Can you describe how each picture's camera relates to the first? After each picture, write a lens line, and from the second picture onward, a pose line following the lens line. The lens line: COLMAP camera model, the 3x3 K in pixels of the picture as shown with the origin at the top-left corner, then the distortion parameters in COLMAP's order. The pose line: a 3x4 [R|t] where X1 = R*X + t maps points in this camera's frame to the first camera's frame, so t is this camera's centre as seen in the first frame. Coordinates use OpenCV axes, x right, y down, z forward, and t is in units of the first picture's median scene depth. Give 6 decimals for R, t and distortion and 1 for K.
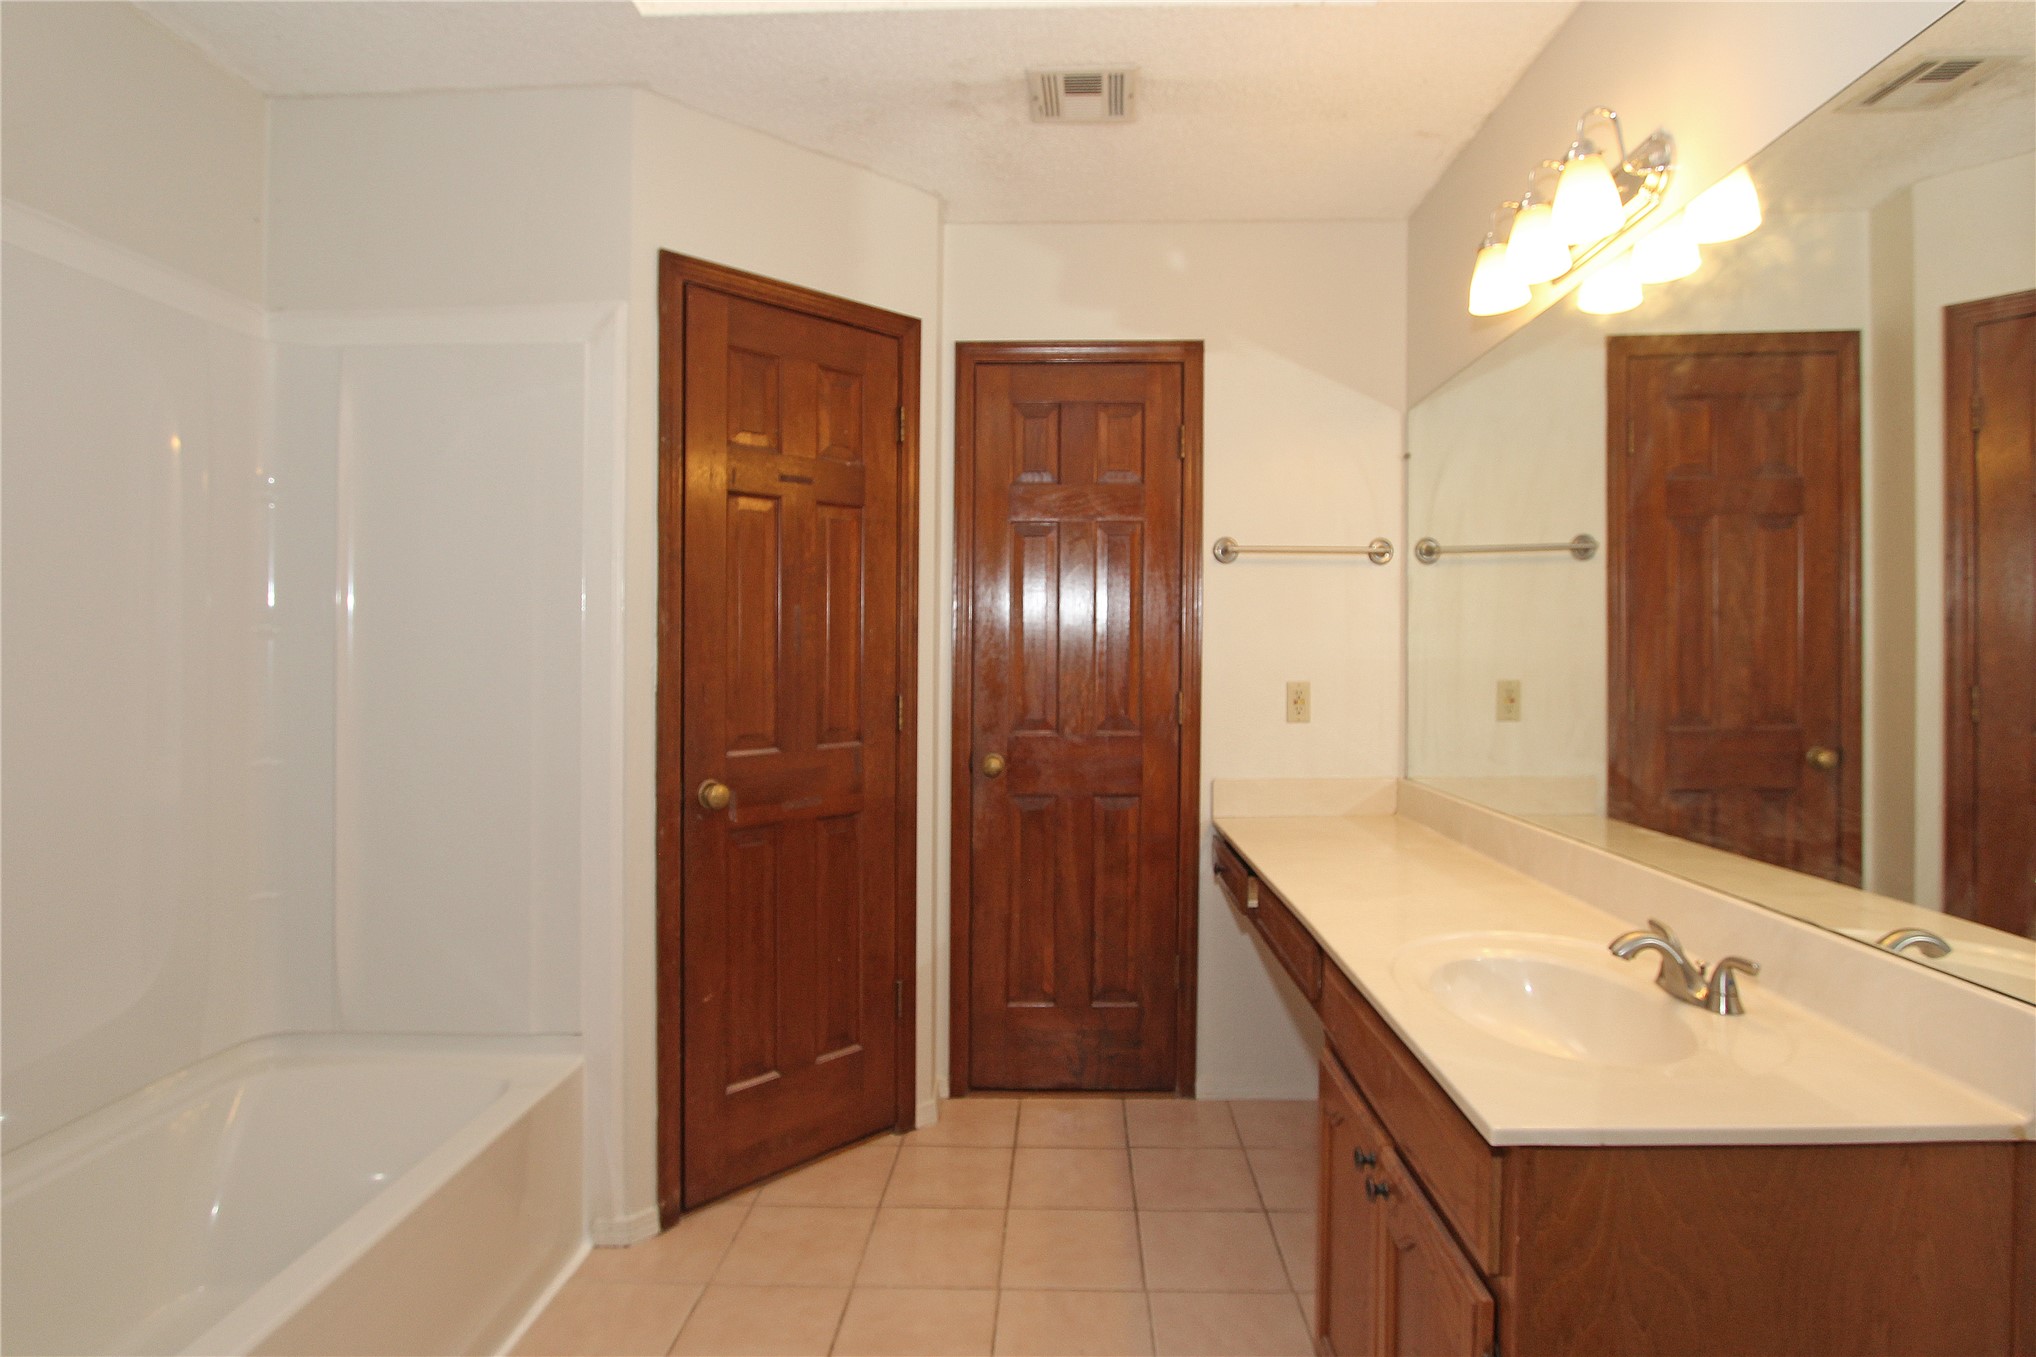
lens RADIAL K [[964.0, 0, 1026.3], [0, 964.0, 648.4], [0, 0, 1]] dist [-0.001652, -0.000160]
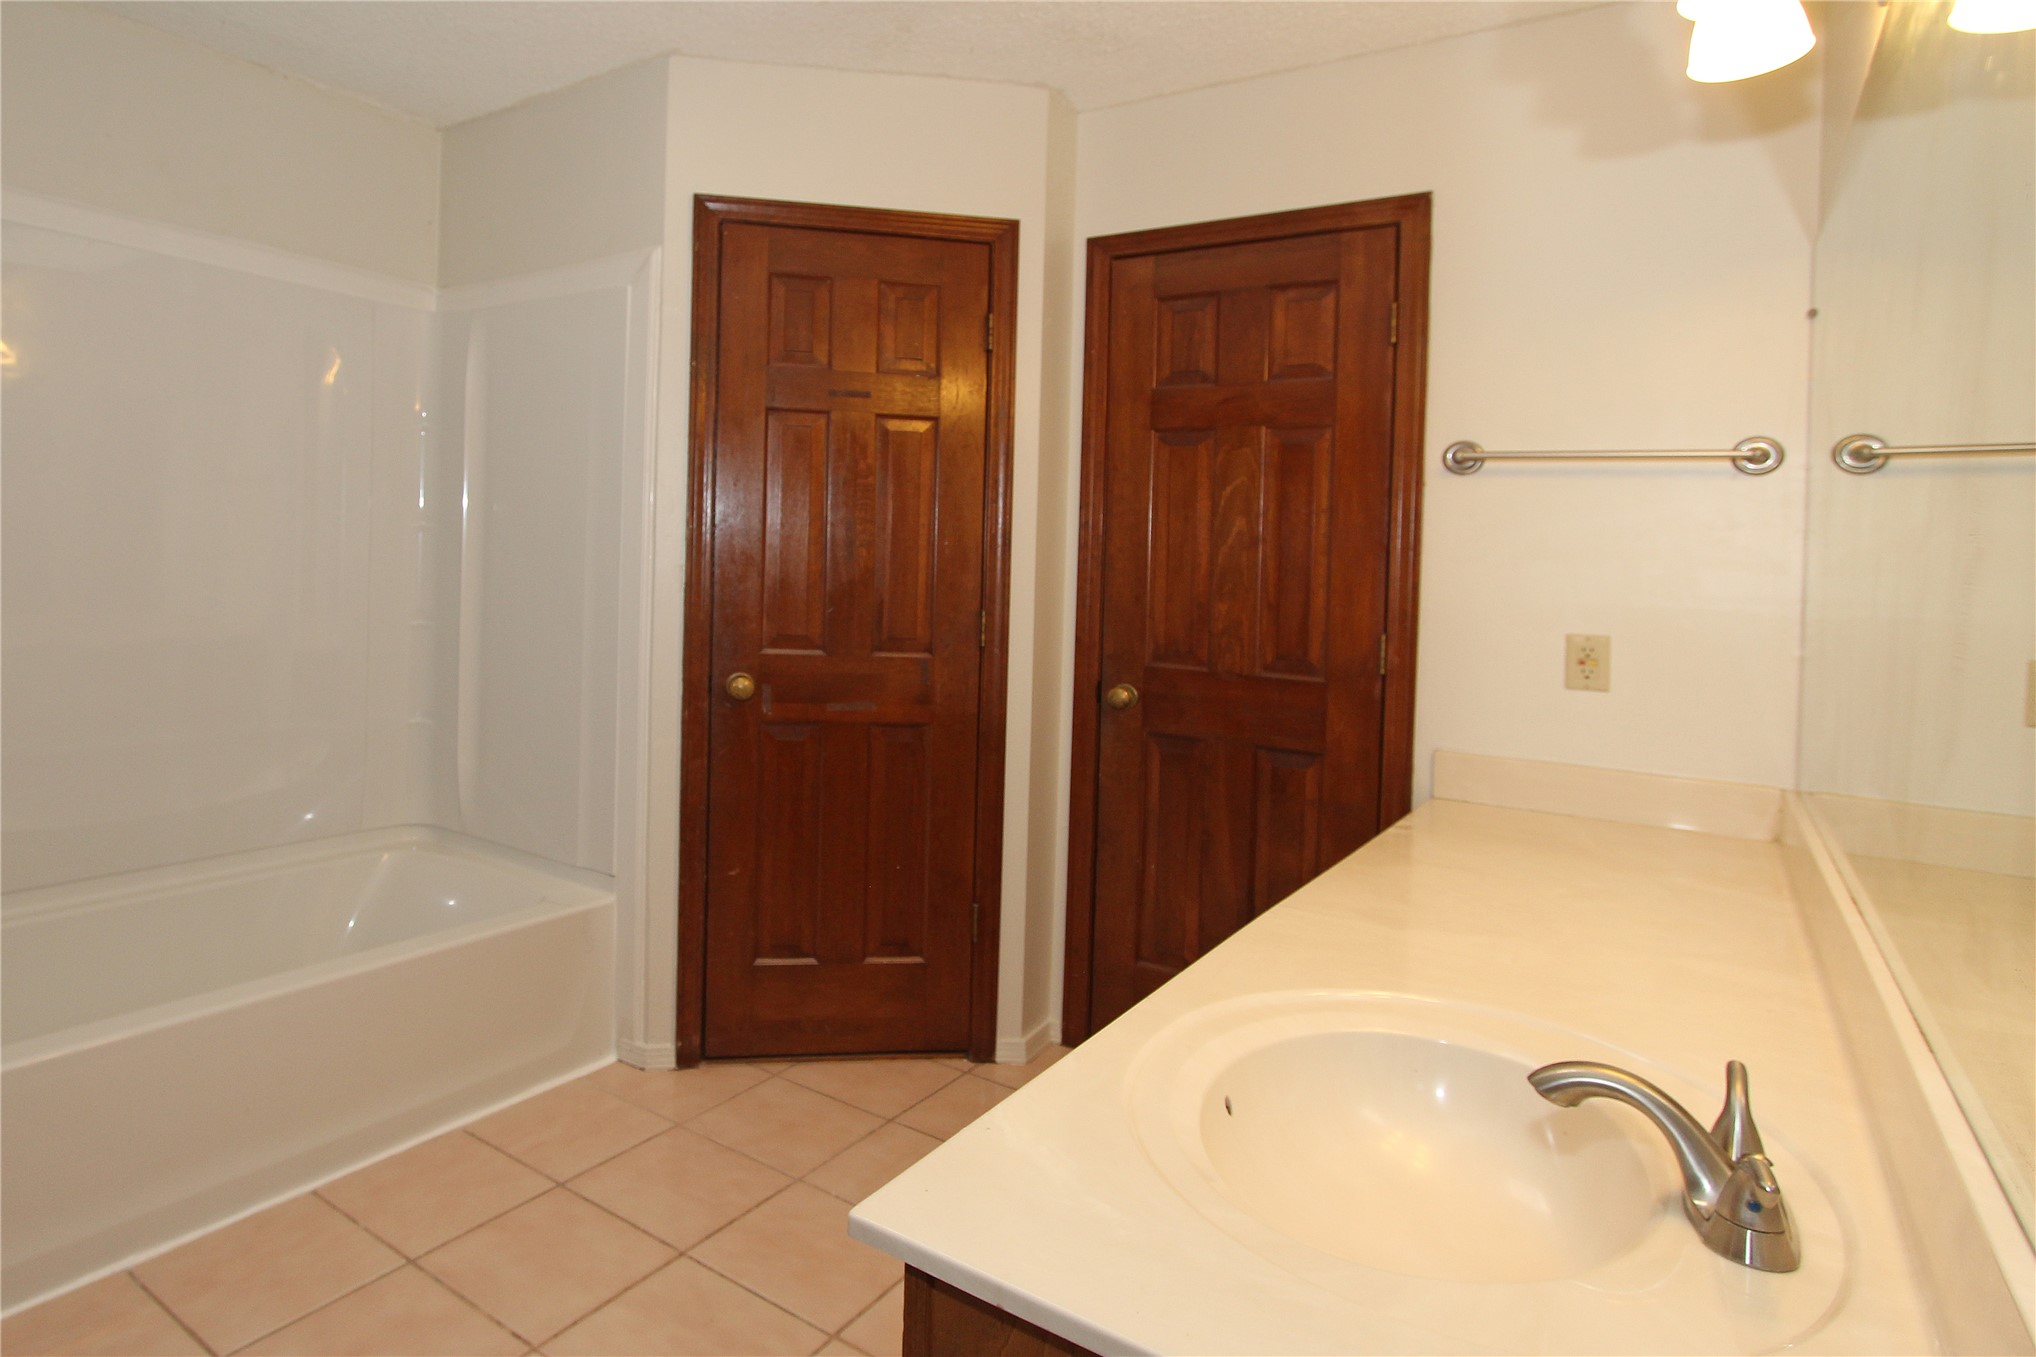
lens RADIAL K [[981.5, 0, 1020.9], [0, 981.5, 570.2], [0, 0, 1]] dist [0.000370, -0.000117]
pose [[0.844478, 0.042018, -0.533940, 0.443062], [-0.044043, 0.998989, 0.008957, -0.003304], [0.533777, 0.015952, 0.845475, 0.189587]]
